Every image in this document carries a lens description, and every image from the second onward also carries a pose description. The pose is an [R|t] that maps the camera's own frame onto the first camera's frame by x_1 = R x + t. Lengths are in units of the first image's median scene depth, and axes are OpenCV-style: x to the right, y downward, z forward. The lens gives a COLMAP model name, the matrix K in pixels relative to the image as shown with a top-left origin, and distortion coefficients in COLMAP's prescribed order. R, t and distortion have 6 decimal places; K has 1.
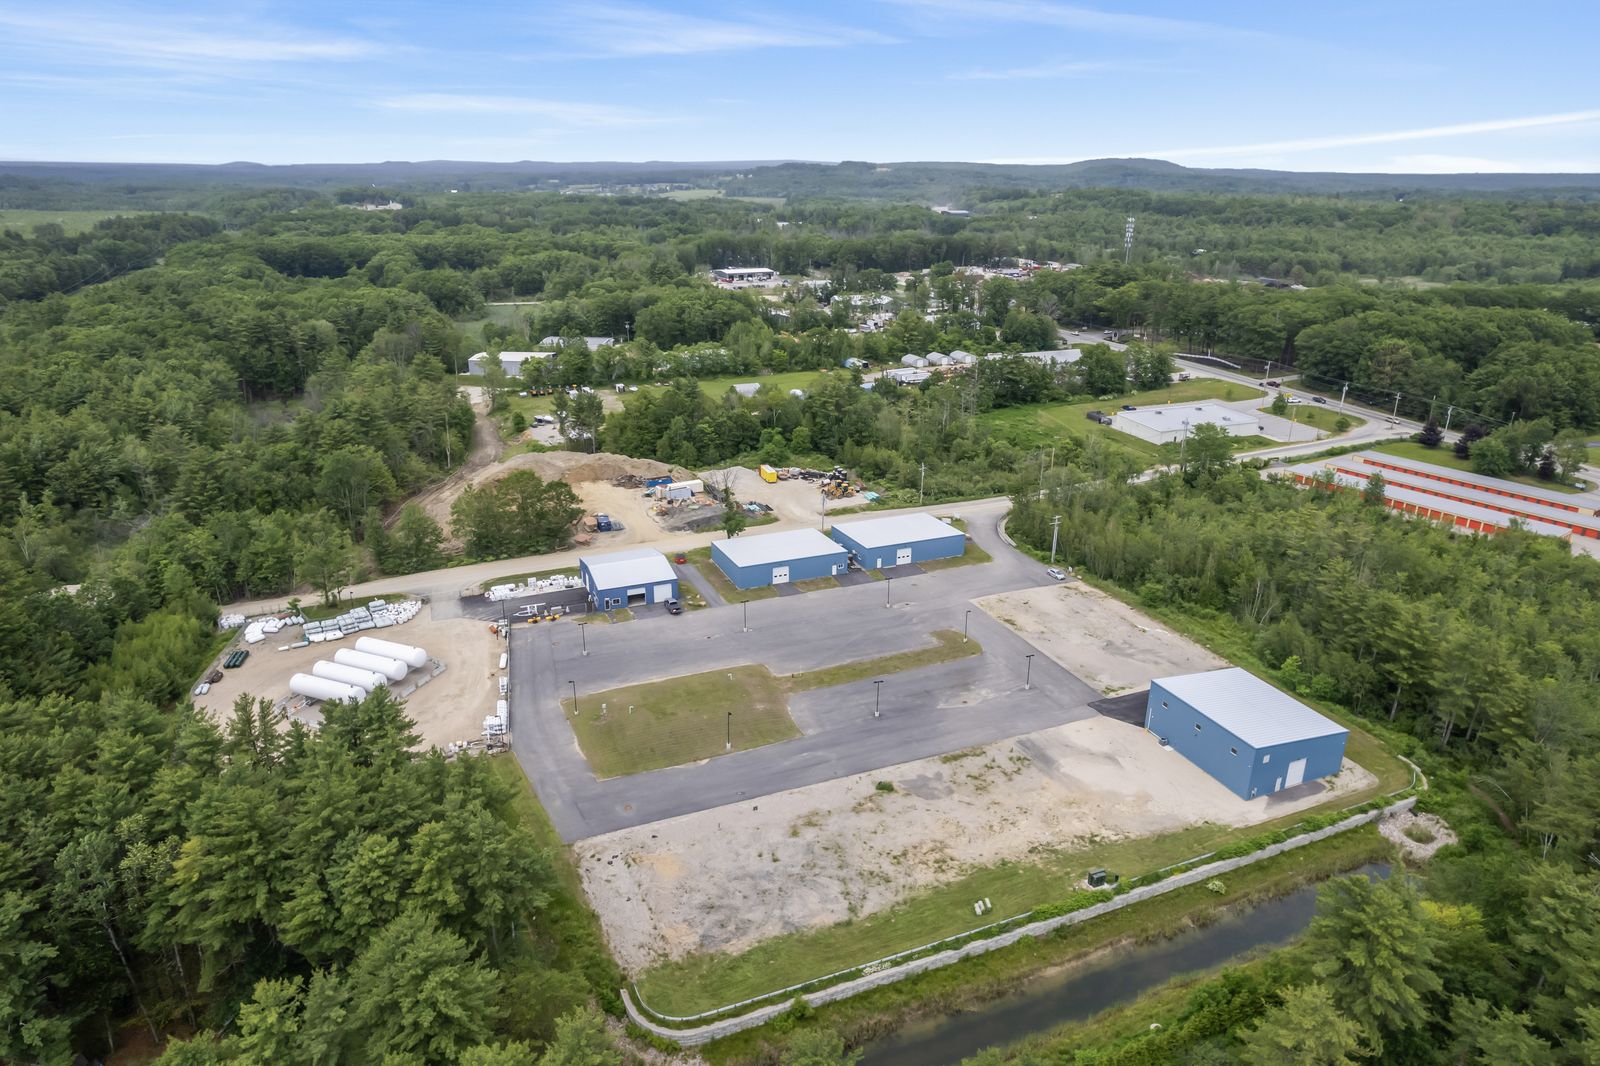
lens RADIAL K [[1015.7, 0, 803.2], [0, 1015.7, 536.5], [0, 0, 1]] dist [-0.060262, 0.046064]
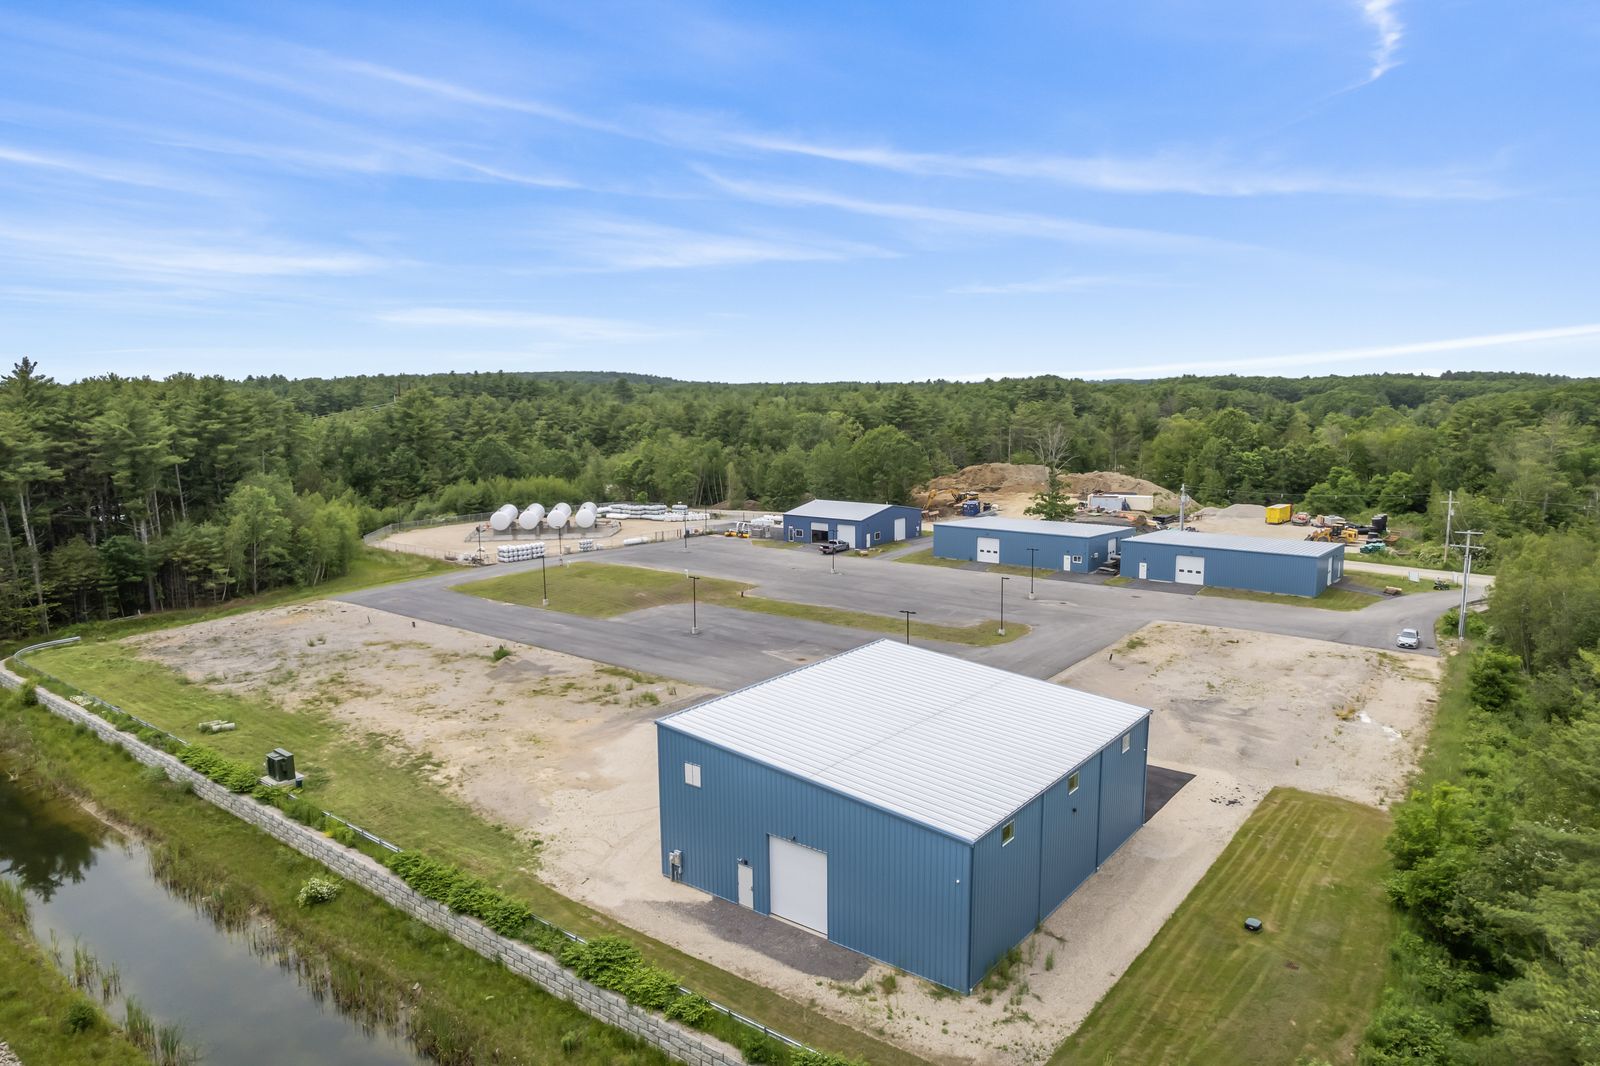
lens RADIAL K [[1015.7, 0, 803.2], [0, 1015.7, 536.5], [0, 0, 1]] dist [-0.060262, 0.046064]
pose [[0.489937, 0.112447, -0.864475, 0.551251], [-0.287246, 0.957091, -0.038301, 0.097962], [0.823075, 0.267082, 0.501214, 0.573141]]
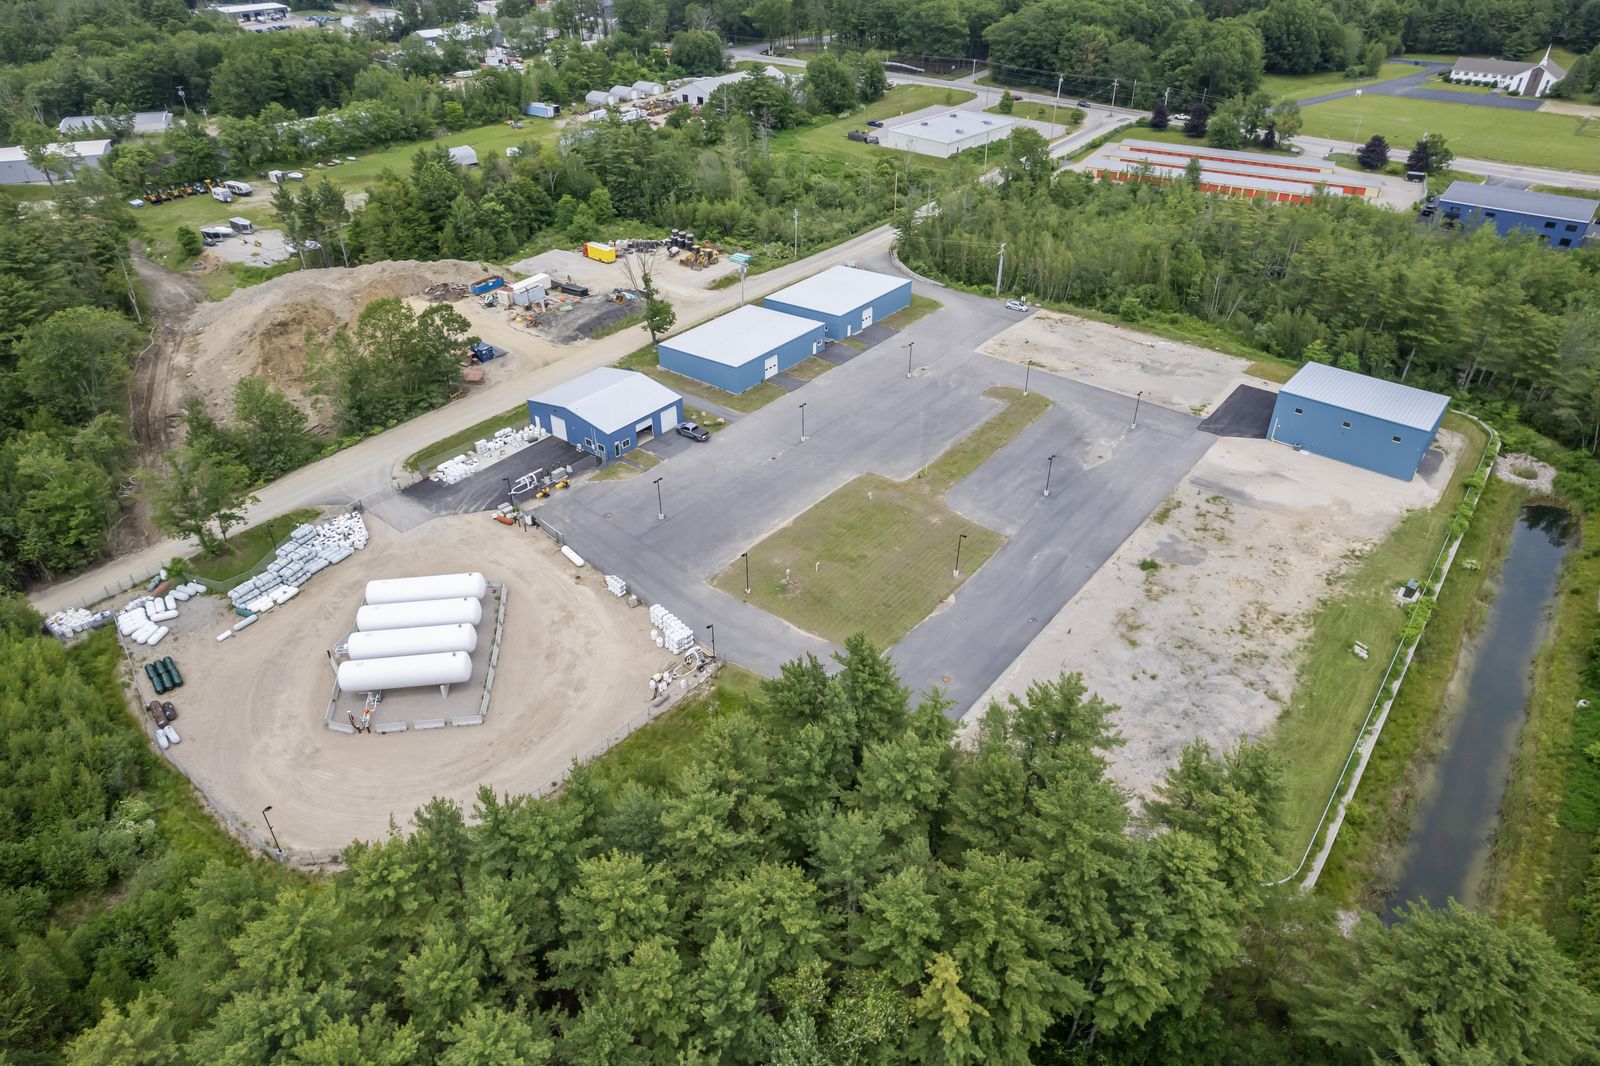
lens RADIAL K [[1015.7, 0, 803.2], [0, 1015.7, 536.5], [0, 0, 1]] dist [-0.060262, 0.046064]
pose [[0.875569, -0.273481, 0.398231, -0.391693], [0.170695, 0.946297, 0.274562, -0.057518], [-0.451932, -0.172422, 0.875230, 0.248526]]
